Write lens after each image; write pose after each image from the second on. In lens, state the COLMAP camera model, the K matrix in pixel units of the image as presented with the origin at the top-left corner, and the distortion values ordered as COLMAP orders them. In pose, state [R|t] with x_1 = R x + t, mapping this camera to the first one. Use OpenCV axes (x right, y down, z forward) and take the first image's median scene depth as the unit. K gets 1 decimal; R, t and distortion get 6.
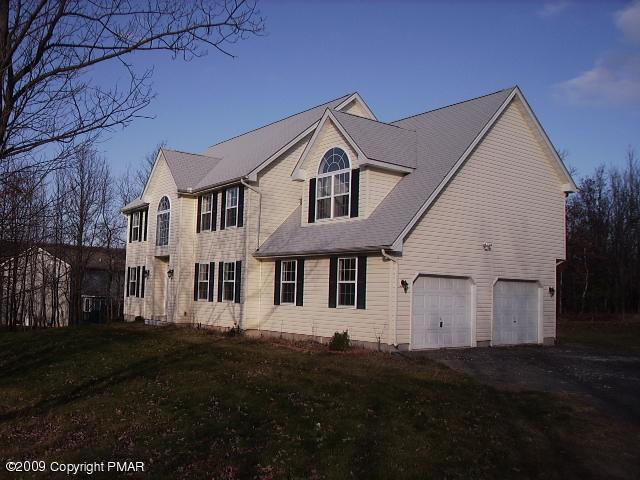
lens RADIAL K [[630.8, 0, 320.0], [0, 630.8, 240.0], [0, 0, 1]] dist [-0.005880, 0.001367]
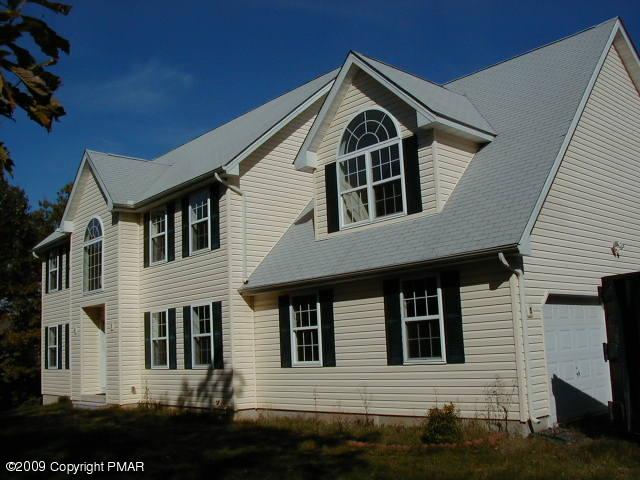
lens RADIAL K [[661.4, 0, 320.0], [0, 661.4, 240.0], [0, 0, 1]] dist [-0.135427, 0.028270]
pose [[0.992726, -0.056121, 0.106515, -0.096147], [0.064454, 0.994987, -0.076469, 0.029698], [-0.101689, 0.082778, 0.991366, 0.337249]]
